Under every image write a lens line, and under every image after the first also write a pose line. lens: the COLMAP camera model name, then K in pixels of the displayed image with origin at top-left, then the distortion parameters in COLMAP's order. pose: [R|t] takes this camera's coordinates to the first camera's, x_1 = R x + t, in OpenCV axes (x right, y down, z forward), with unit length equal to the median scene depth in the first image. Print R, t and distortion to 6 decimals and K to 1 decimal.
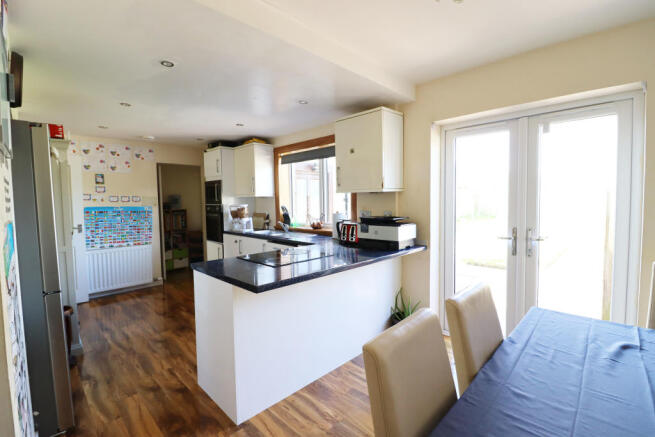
lens RADIAL K [[302.0, 0, 324.7], [0, 302.0, 215.3], [0, 0, 1]] dist [0.001320, -0.015850]
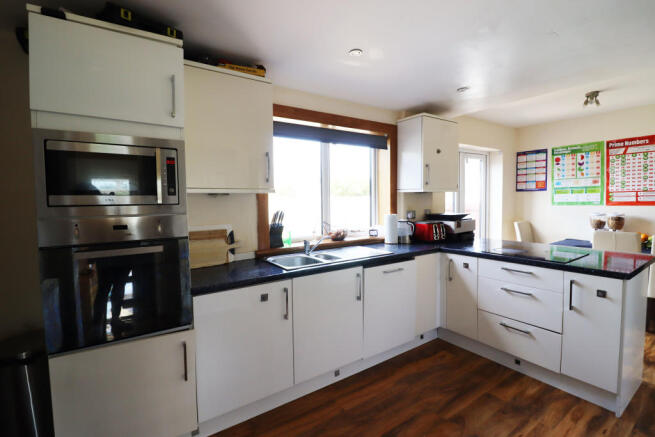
lens RADIAL K [[302.0, 0, 324.7], [0, 302.0, 215.3], [0, 0, 1]] dist [0.001320, -0.015850]
pose [[0.181376, -0.042846, 0.982480, -0.725385], [0.067170, 0.997257, 0.031090, -0.038881], [-0.981117, 0.060354, 0.183756, 0.875980]]
